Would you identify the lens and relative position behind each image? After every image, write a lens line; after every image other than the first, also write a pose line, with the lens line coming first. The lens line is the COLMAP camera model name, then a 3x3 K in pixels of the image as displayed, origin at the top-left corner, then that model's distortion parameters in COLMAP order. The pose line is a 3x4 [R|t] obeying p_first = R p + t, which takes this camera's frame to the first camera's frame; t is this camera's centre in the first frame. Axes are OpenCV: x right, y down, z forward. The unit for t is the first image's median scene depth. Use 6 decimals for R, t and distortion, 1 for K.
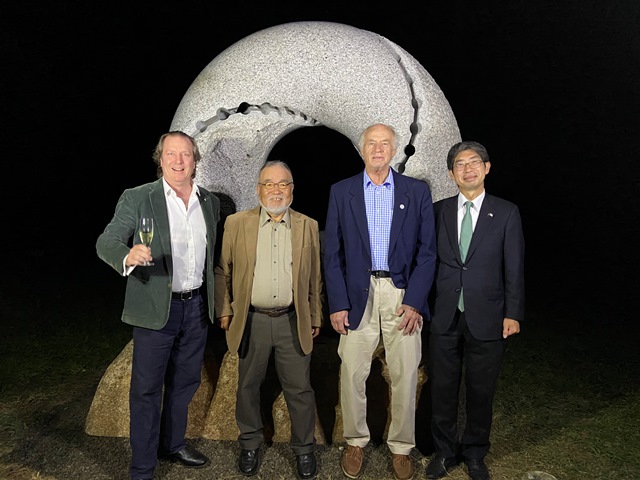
lens RADIAL K [[492.5, 0, 319.6], [0, 492.5, 239.1], [0, 0, 1]] dist [0.084212, 0.001526]
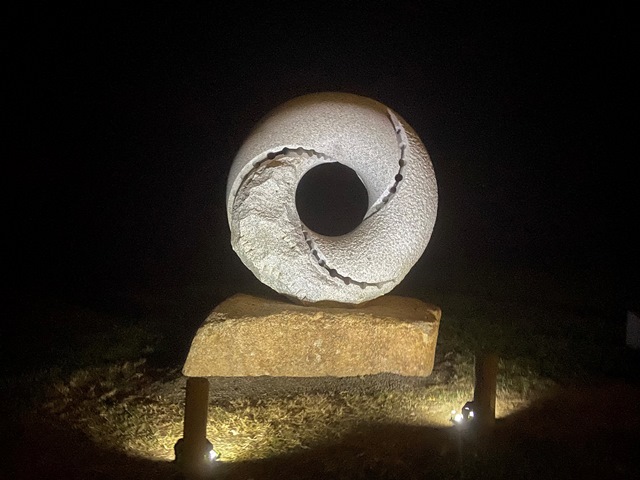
lens RADIAL K [[492.5, 0, 321.3], [0, 492.5, 245.2], [0, 0, 1]] dist [0.084212, 0.001526]
pose [[0.999479, -0.019932, 0.025394, -0.089272], [0.021558, 0.997623, -0.065456, 0.110908], [-0.024029, 0.065969, 0.997532, -0.439935]]
